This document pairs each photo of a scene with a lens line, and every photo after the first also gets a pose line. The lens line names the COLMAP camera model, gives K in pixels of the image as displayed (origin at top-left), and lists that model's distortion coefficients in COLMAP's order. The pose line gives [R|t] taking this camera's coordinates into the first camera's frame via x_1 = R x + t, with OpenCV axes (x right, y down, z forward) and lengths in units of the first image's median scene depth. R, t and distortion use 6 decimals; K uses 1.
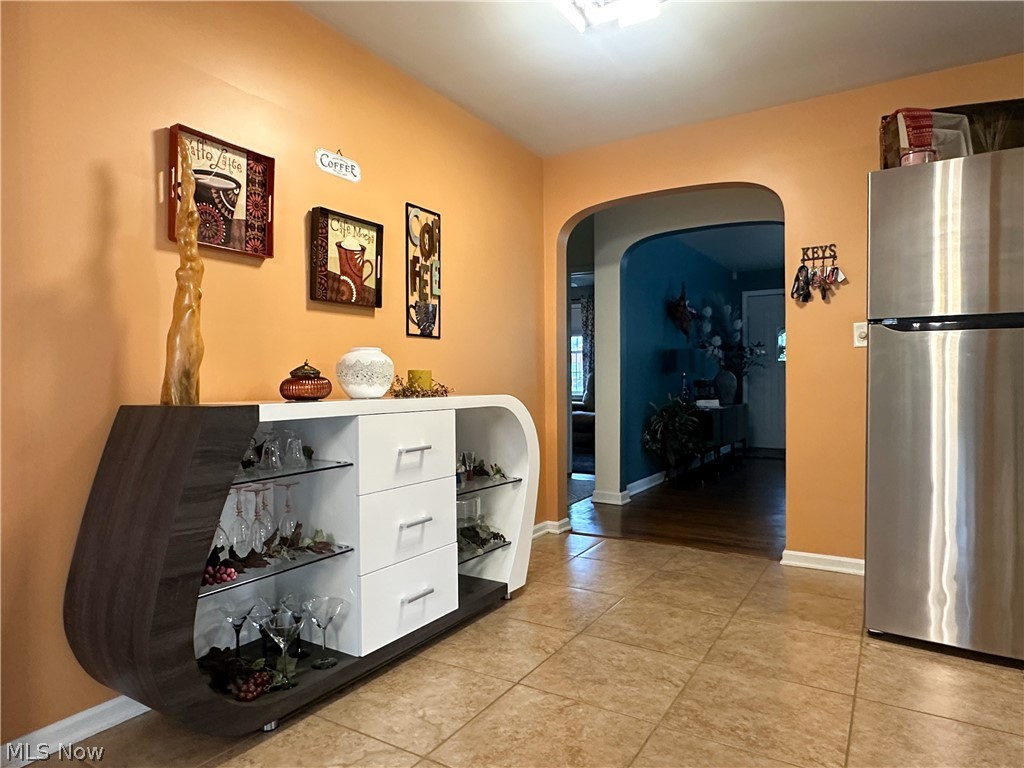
lens RADIAL K [[602.8, 0, 512.7], [0, 602.8, 389.0], [0, 0, 1]] dist [-0.000442, -0.000323]
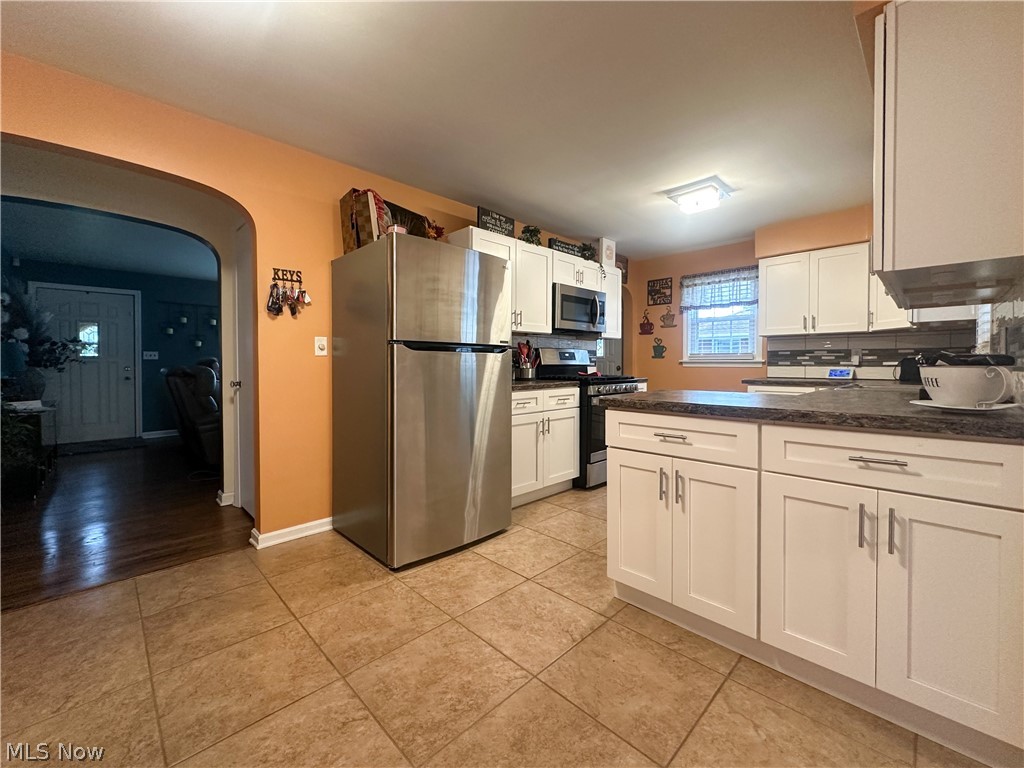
lens RADIAL K [[421.5, 0, 486.2], [0, 421.5, 370.6], [0, 0, 1]] dist [-0.000768, -0.000006]
pose [[0.248938, -0.011100, 0.968456, -0.206935], [0.019899, 0.999782, 0.006344, -0.035769], [-0.968315, 0.017692, 0.249105, 0.419621]]
